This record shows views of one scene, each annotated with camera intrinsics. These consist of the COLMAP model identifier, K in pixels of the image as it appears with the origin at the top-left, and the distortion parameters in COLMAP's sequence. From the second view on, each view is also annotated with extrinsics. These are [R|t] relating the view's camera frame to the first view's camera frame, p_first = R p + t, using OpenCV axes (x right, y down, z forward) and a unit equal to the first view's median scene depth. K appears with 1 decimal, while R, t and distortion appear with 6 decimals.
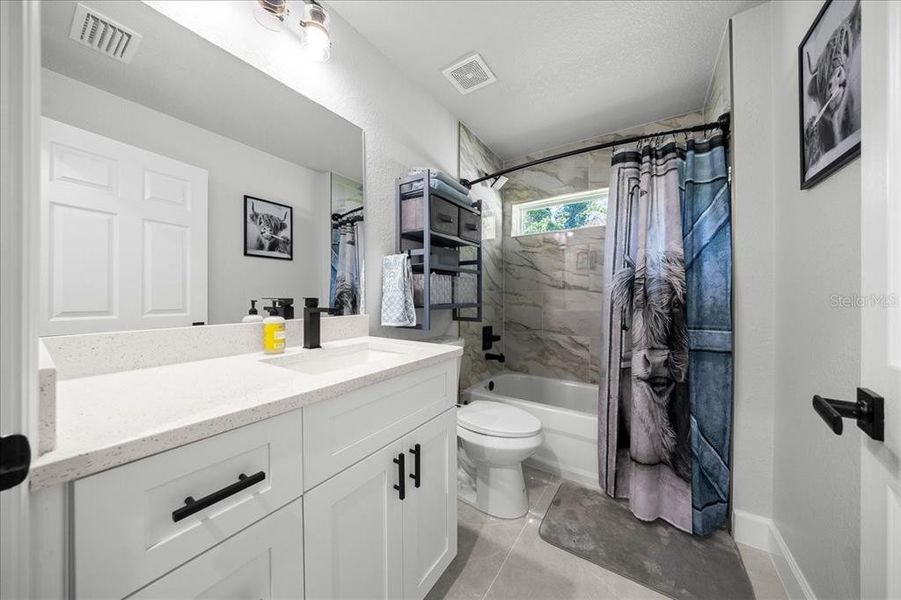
lens RADIAL K [[294.8, 0, 458.1], [0, 294.8, 292.4], [0, 0, 1]] dist [-0.007267, 0.000089]
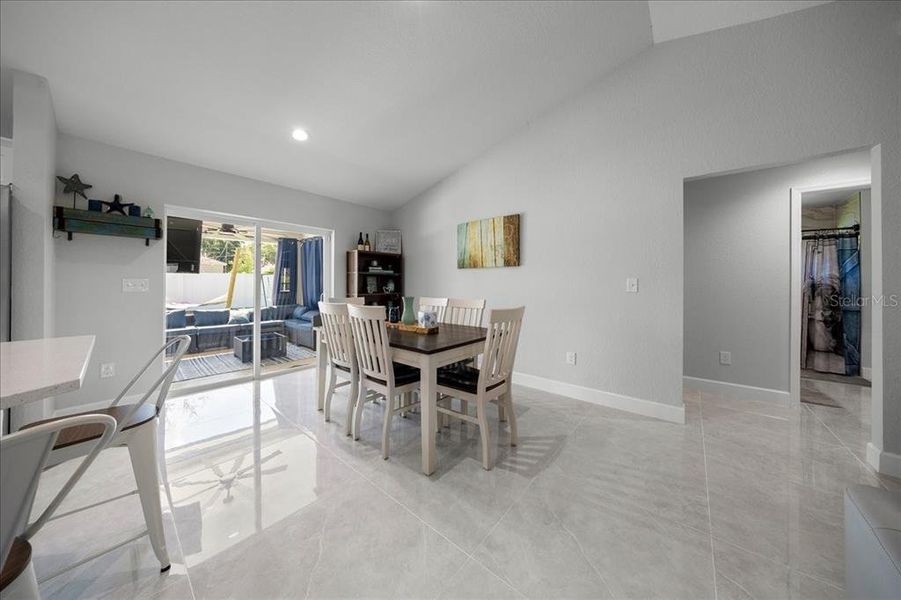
lens RADIAL K [[294.8, 0, 444.8], [0, 294.8, 280.8], [0, 0, 1]] dist [-0.007267, 0.000089]
pose [[0.990809, -0.000183, -0.135265, -2.508278], [-0.000274, 0.999994, -0.003360, -0.071669], [0.135265, 0.003366, 0.990804, -2.190165]]
